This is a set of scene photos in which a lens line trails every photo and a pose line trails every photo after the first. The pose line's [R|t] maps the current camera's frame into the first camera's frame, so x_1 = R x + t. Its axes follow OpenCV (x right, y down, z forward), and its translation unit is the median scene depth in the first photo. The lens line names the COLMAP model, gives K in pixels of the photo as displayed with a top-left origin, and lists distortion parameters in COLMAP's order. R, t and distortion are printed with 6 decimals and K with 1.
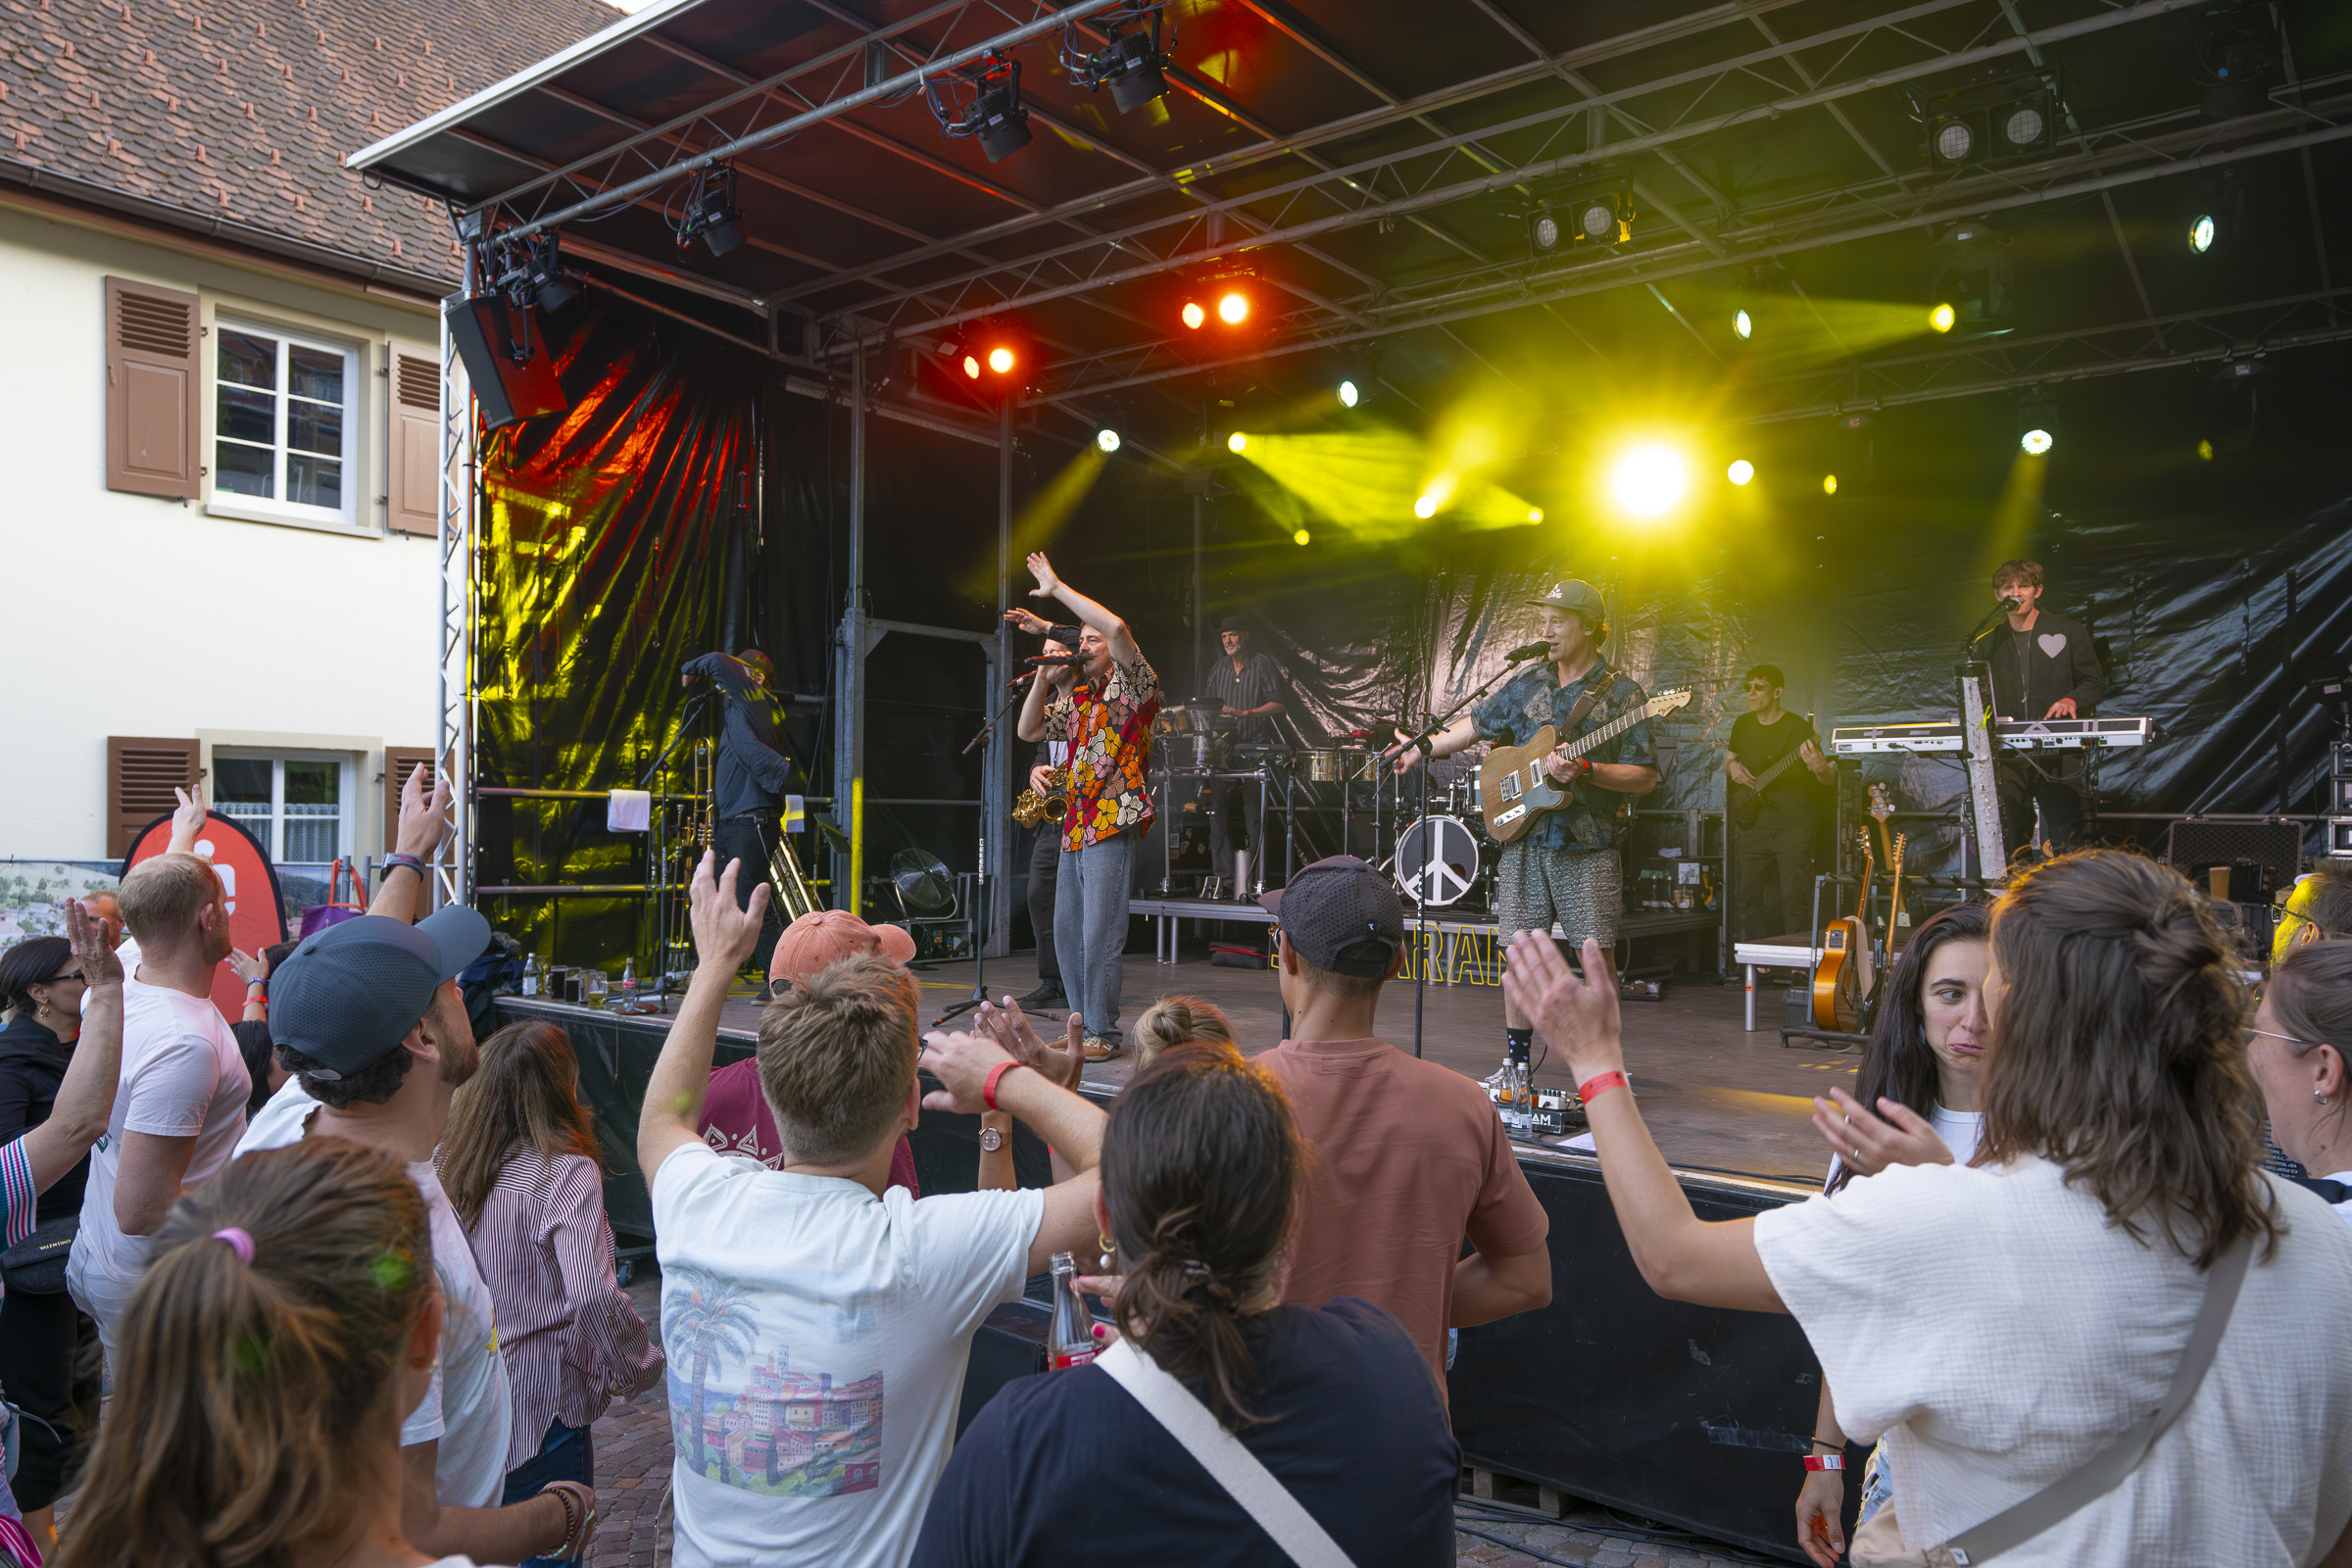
lens RADIAL K [[1604.5, 0, 1145.2], [0, 1604.5, 790.8], [0, 0, 1]] dist [-0.022766, 0.038276]
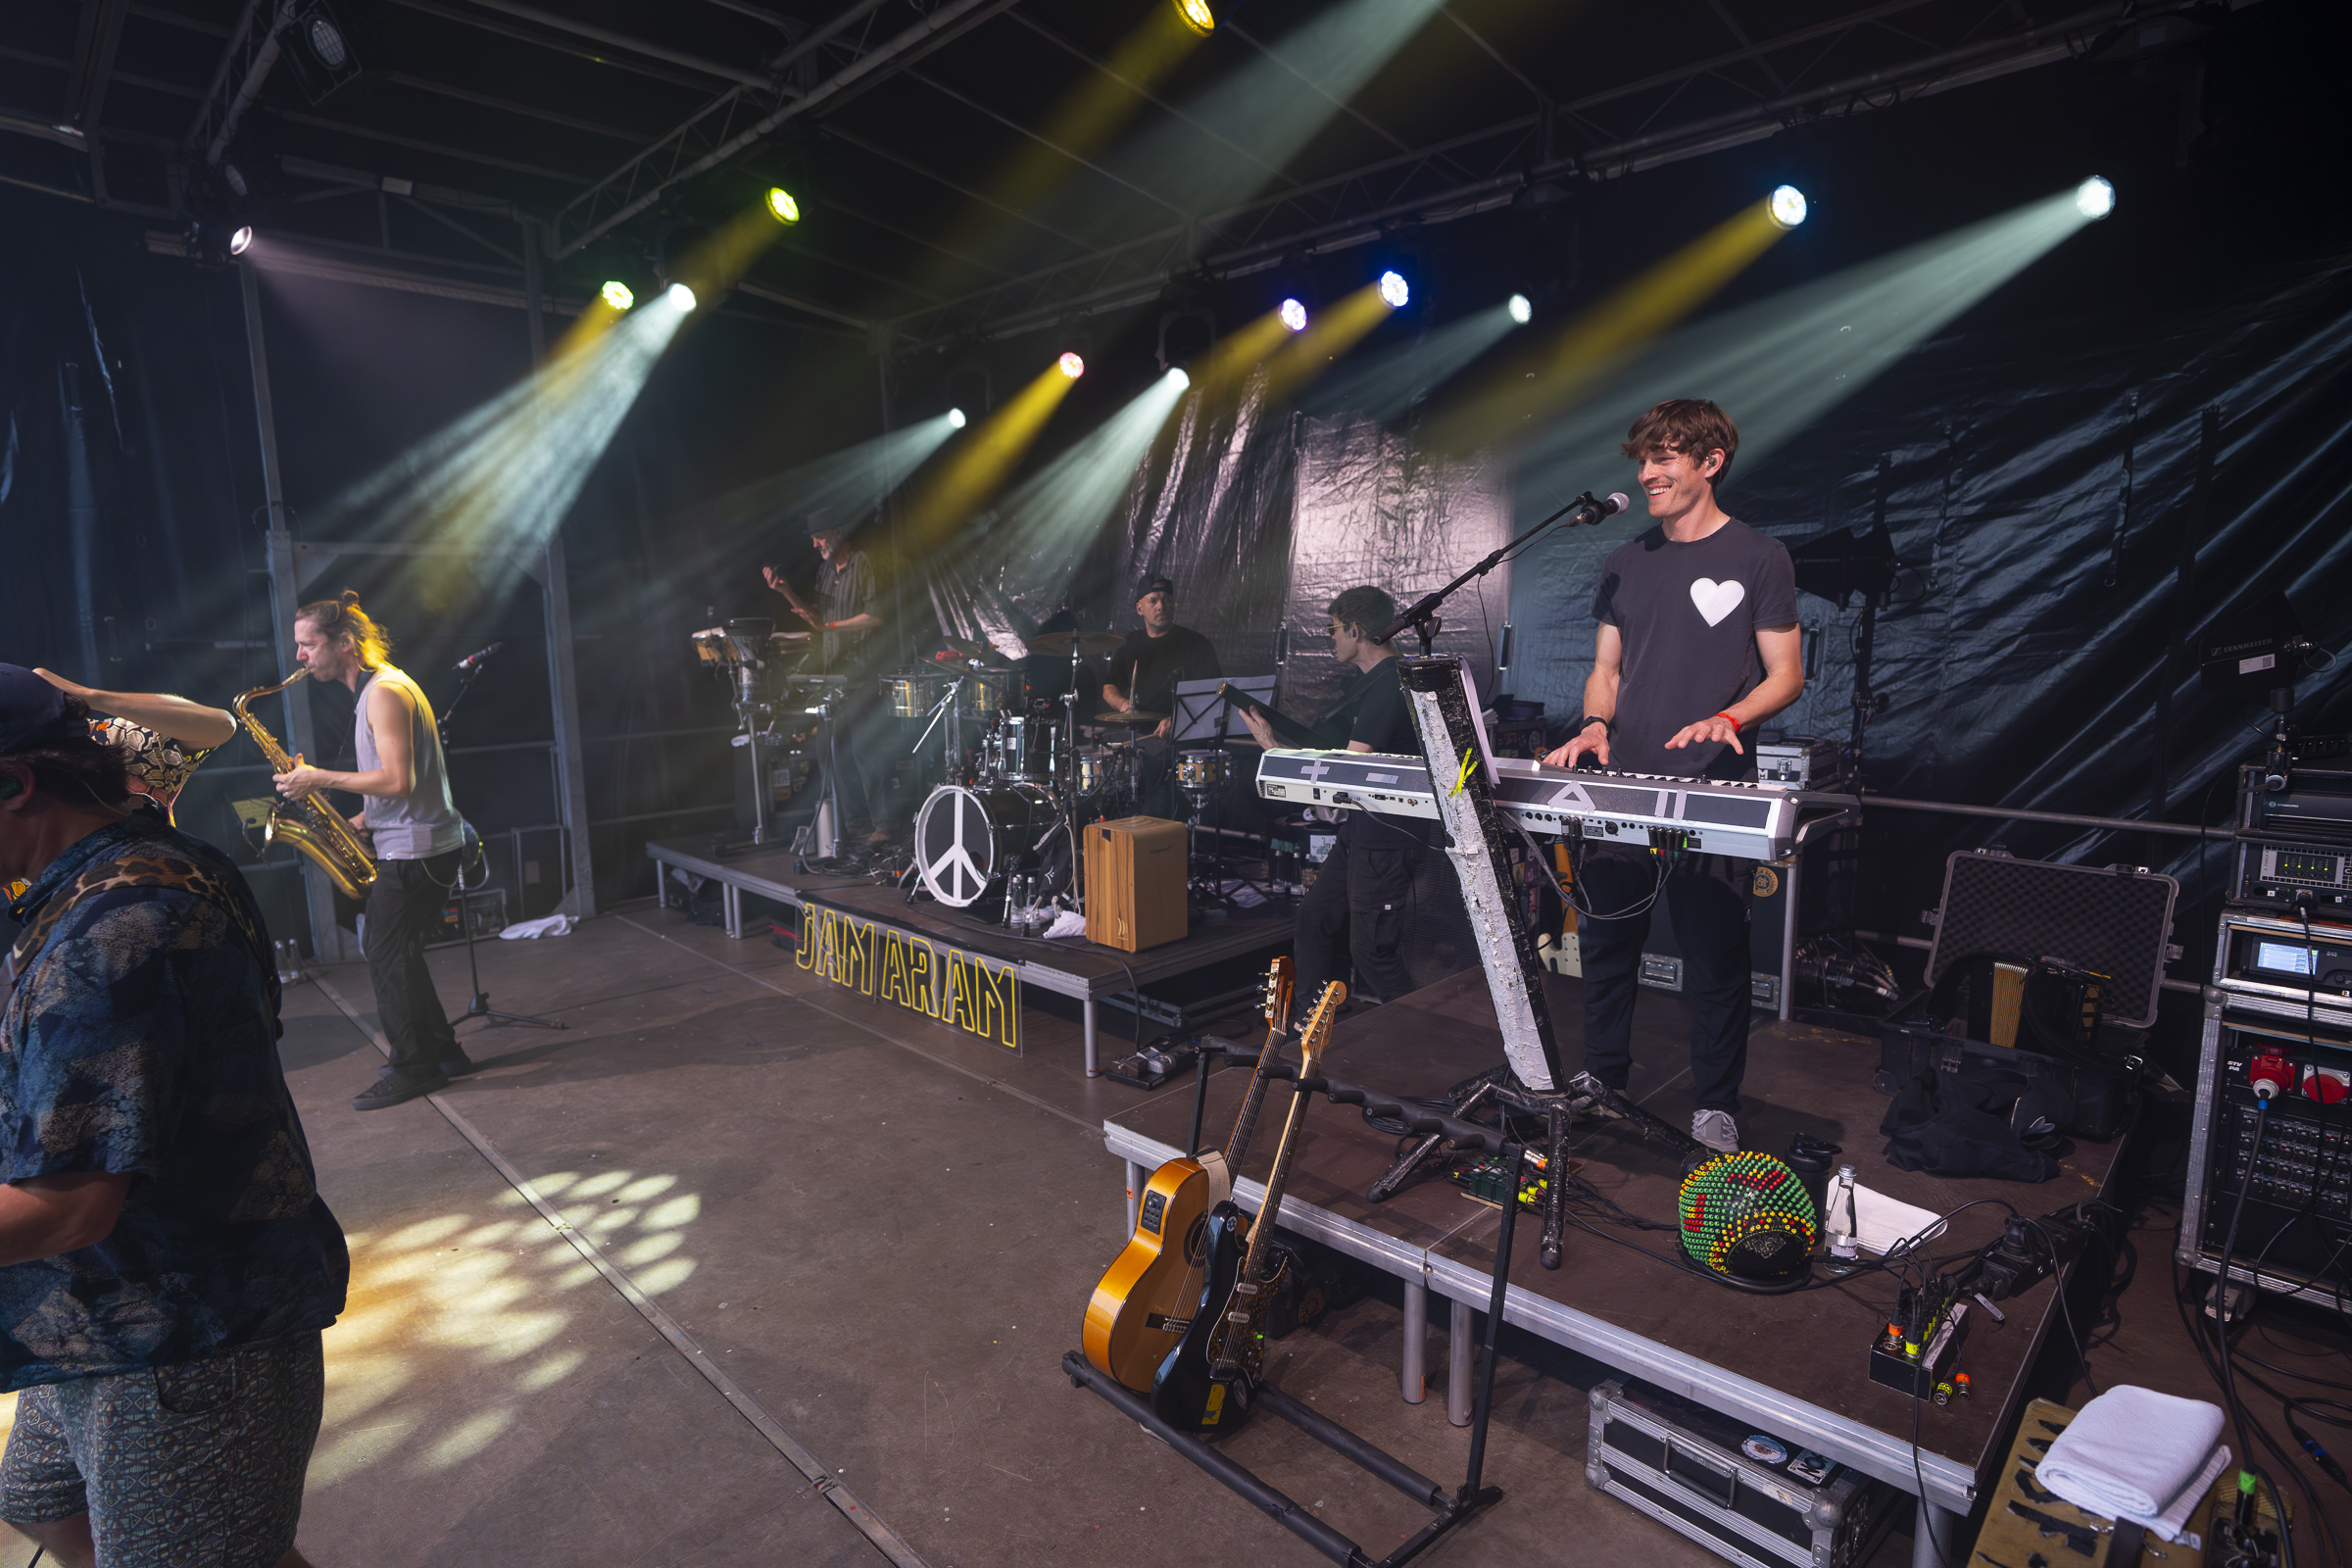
lens RADIAL K [[1206.0, 0, 1153.2], [0, 1206.0, 770.9], [0, 0, 1]] dist [-0.016396, 0.002509]
pose [[0.994141, -0.011444, -0.107481, 0.332172], [0.026973, 0.989186, 0.144163, -0.070081], [0.104669, -0.146218, 0.983700, 0.452690]]
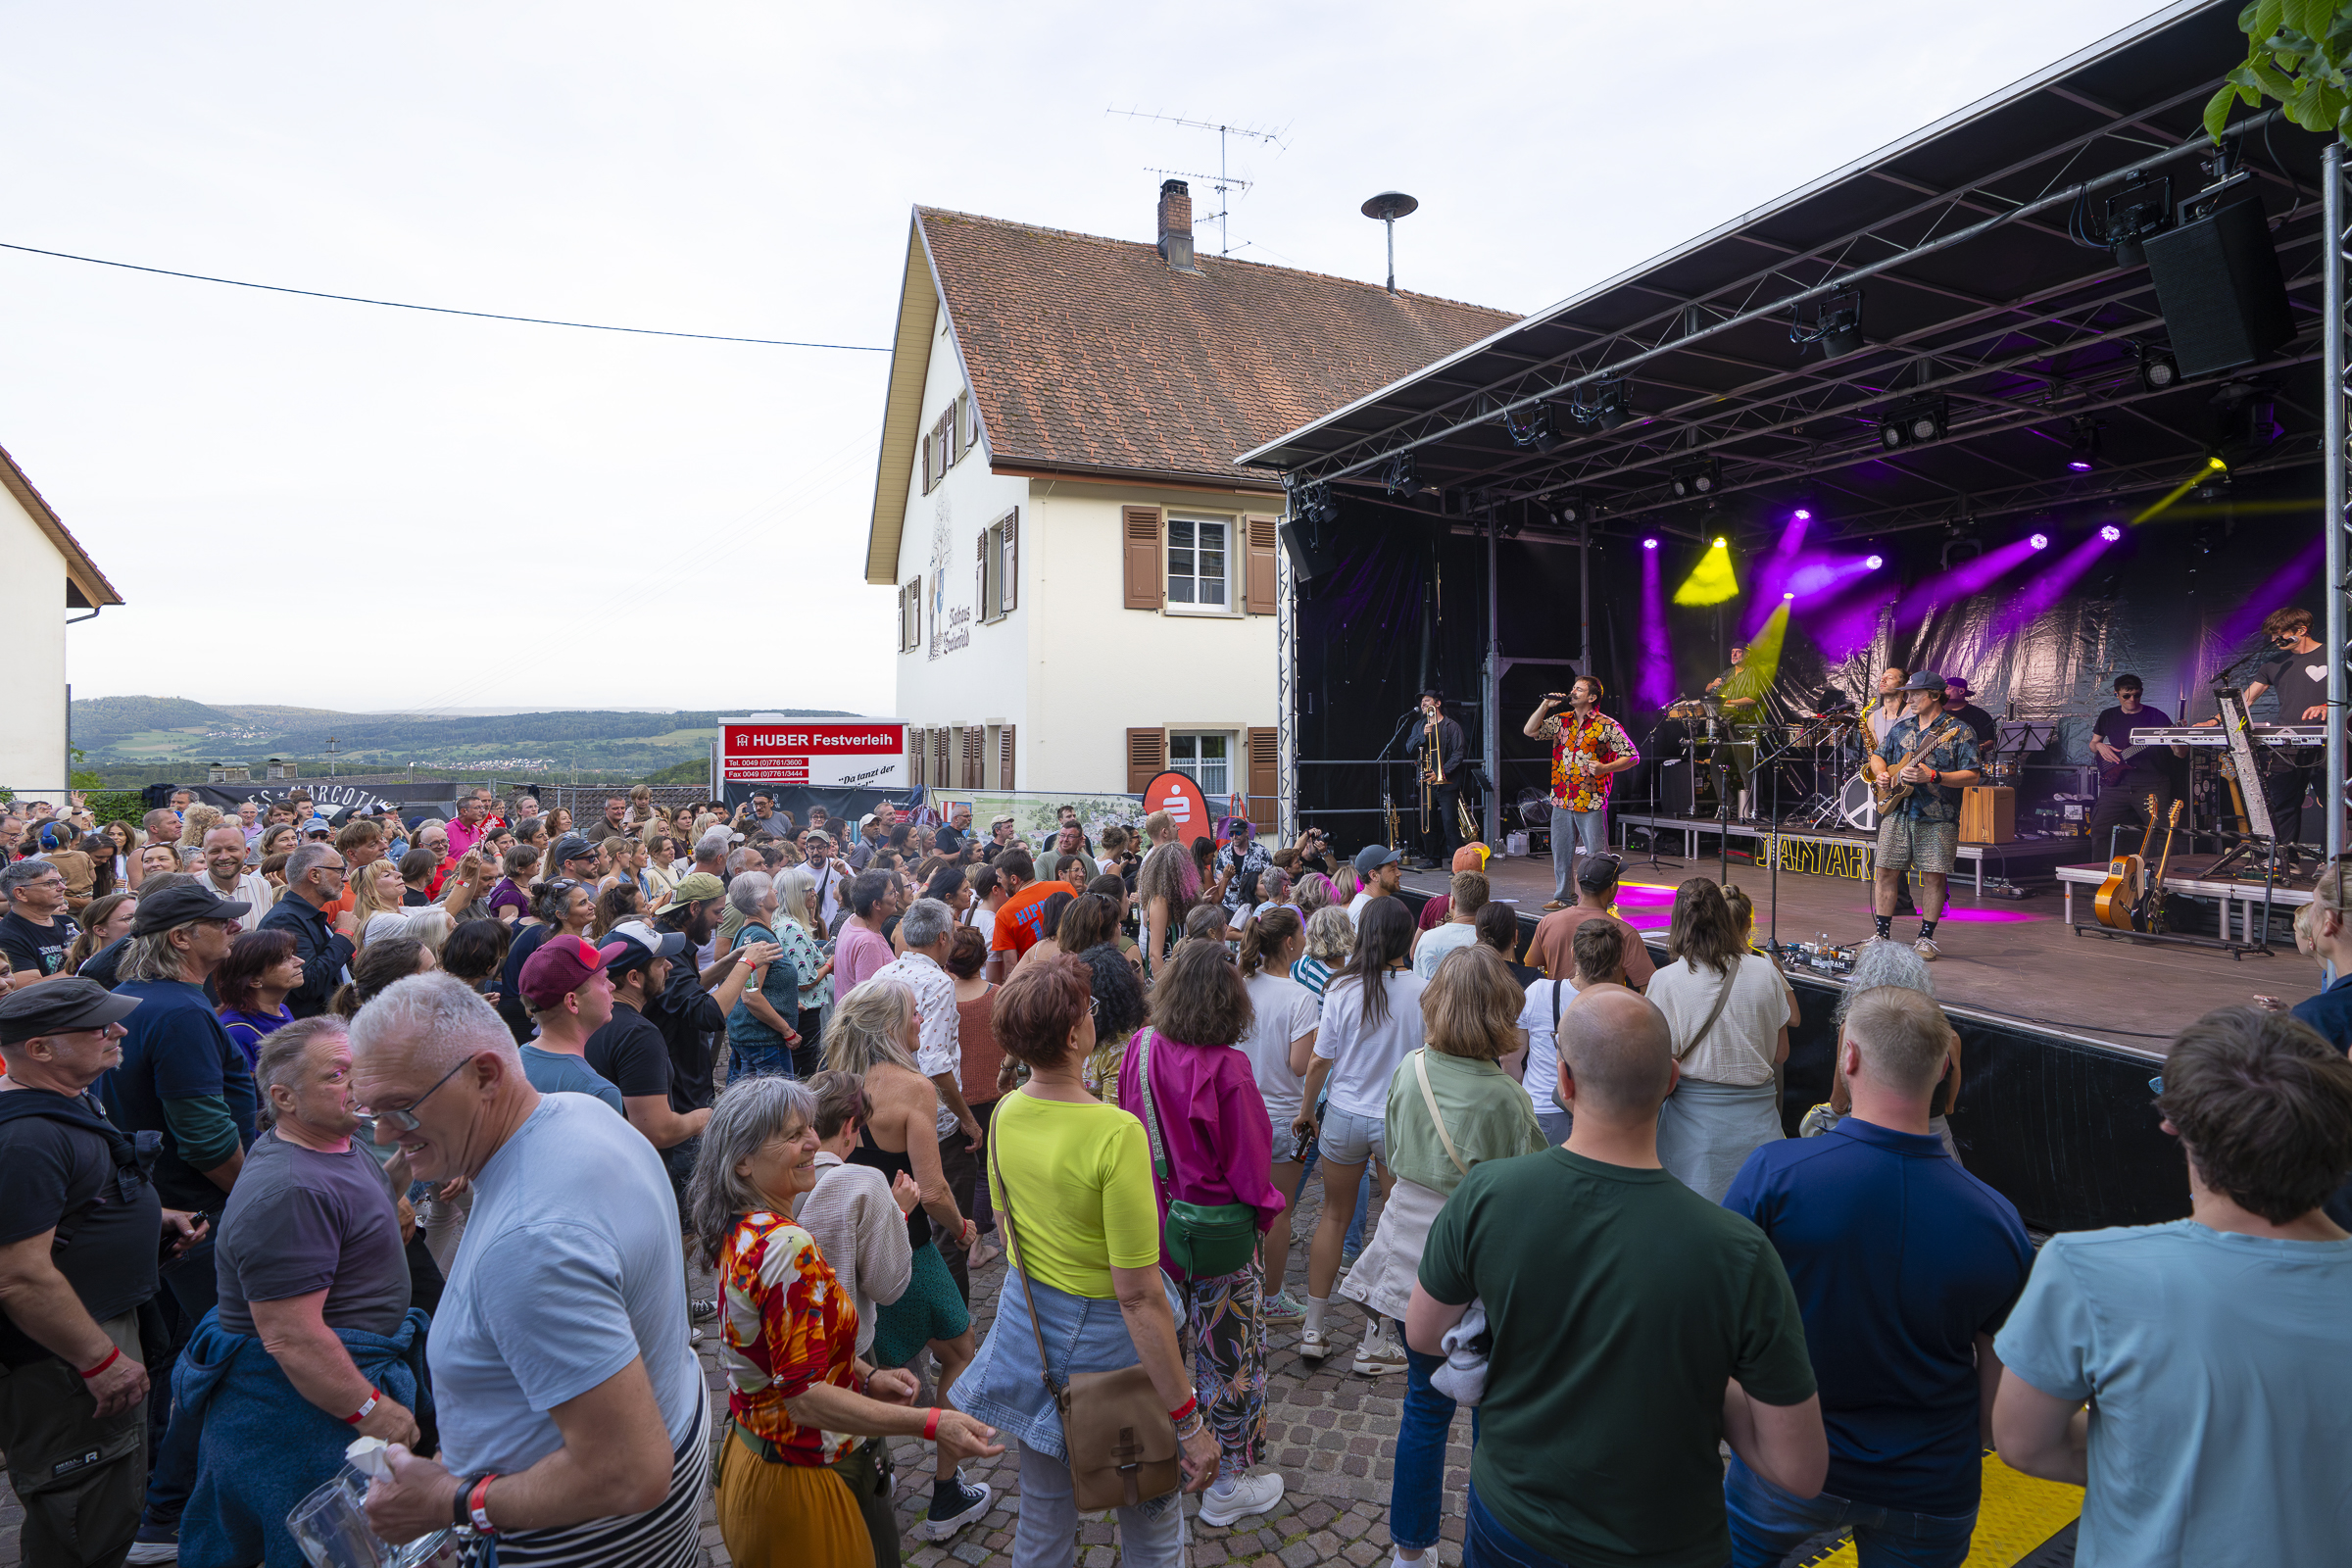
lens RADIAL K [[1084.1, 0, 1198.4], [0, 1084.1, 714.5], [0, 0, 1]] dist [-0.056319, 0.018938]
pose [[0.891002, -0.017510, -0.453661, 0.070777], [0.017197, 0.999841, -0.004815, -0.047075], [0.453673, -0.003511, 0.891161, -0.214560]]
